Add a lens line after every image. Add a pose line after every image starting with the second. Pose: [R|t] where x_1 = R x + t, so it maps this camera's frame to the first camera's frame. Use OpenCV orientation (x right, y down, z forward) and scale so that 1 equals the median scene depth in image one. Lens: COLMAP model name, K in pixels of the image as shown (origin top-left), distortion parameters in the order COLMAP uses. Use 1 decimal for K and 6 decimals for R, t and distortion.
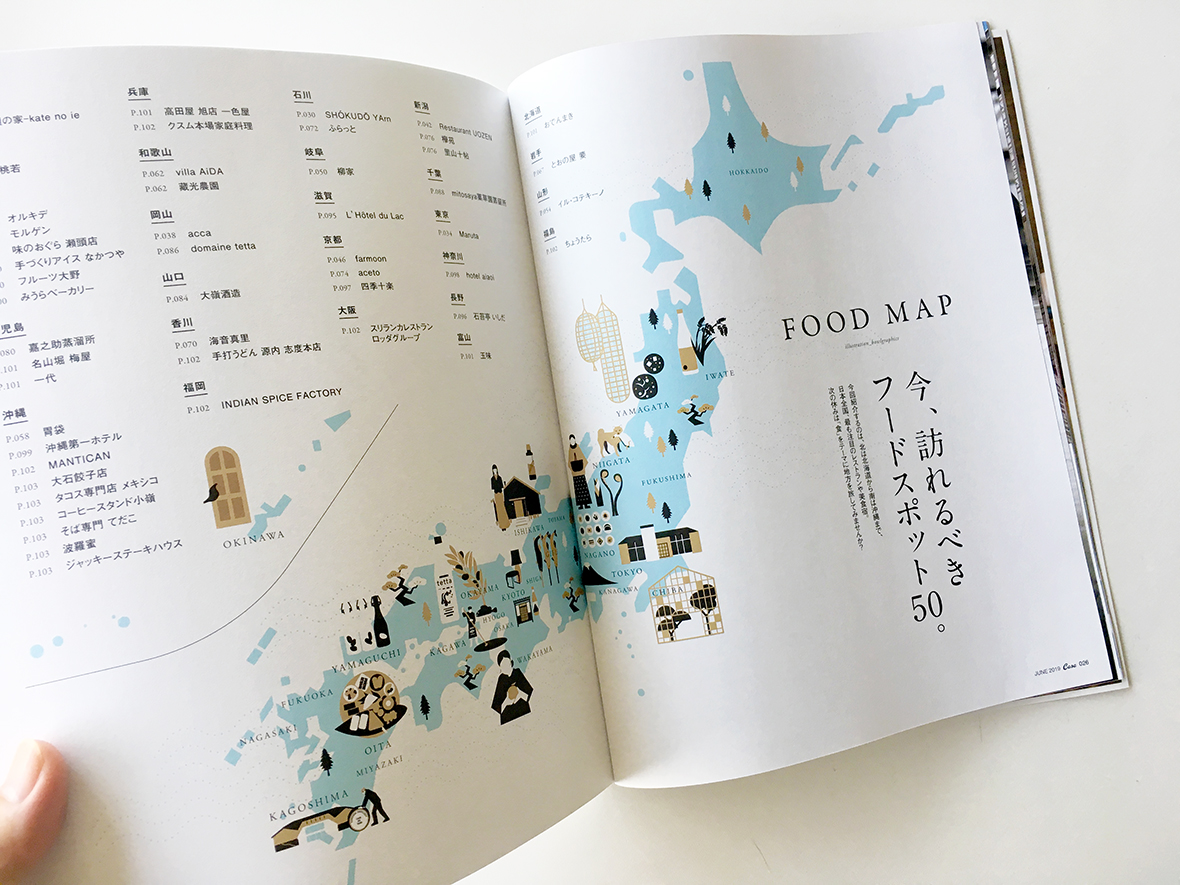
lens RADIAL K [[979.6, 0, 588.5], [0, 979.6, 438.7], [0, 0, 1]] dist [-0.000487, -0.001265]
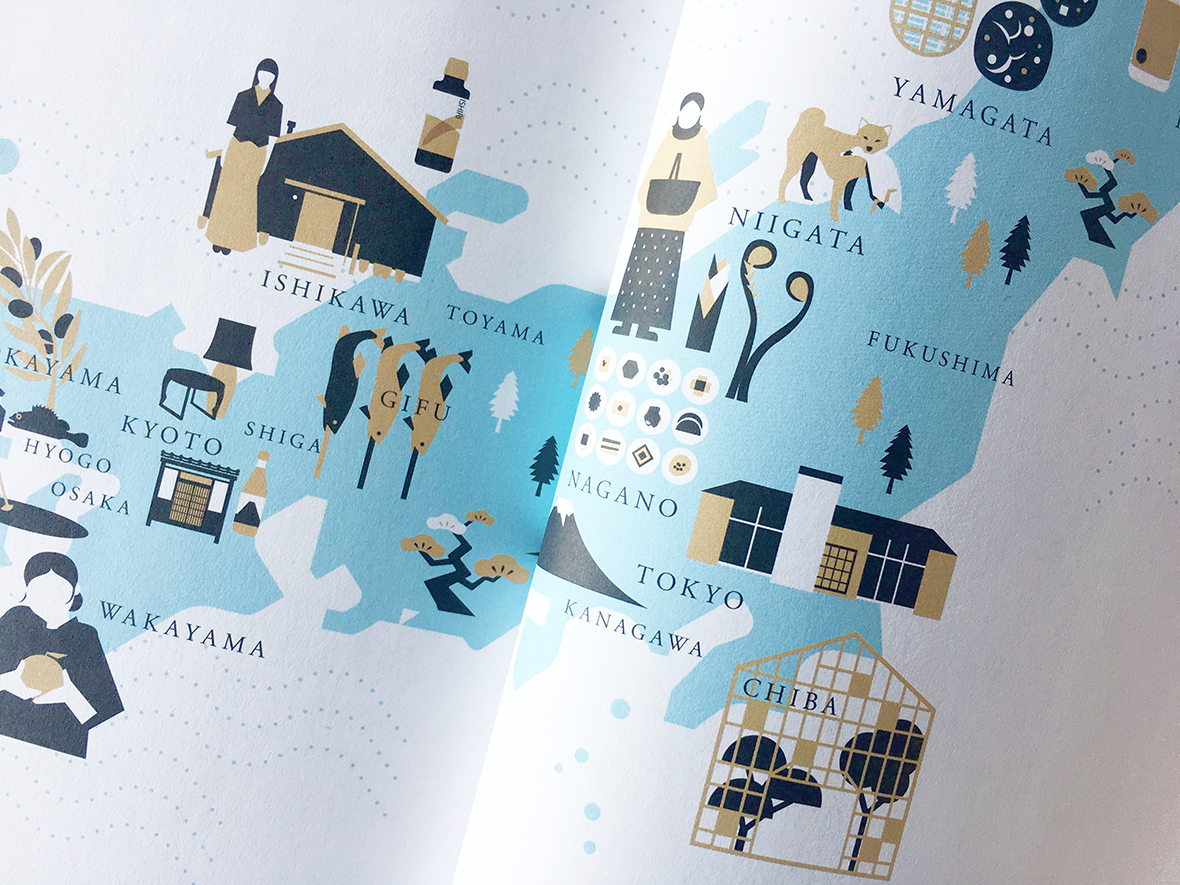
lens RADIAL K [[979.6, 0, 593.2], [0, 979.6, 449.3], [0, 0, 1]] dist [-0.000487, -0.001265]
pose [[0.881995, 0.406107, 0.239085, -0.076639], [-0.420516, 0.907227, 0.010296, 0.108924], [-0.212723, -0.109620, 0.970944, 0.726931]]
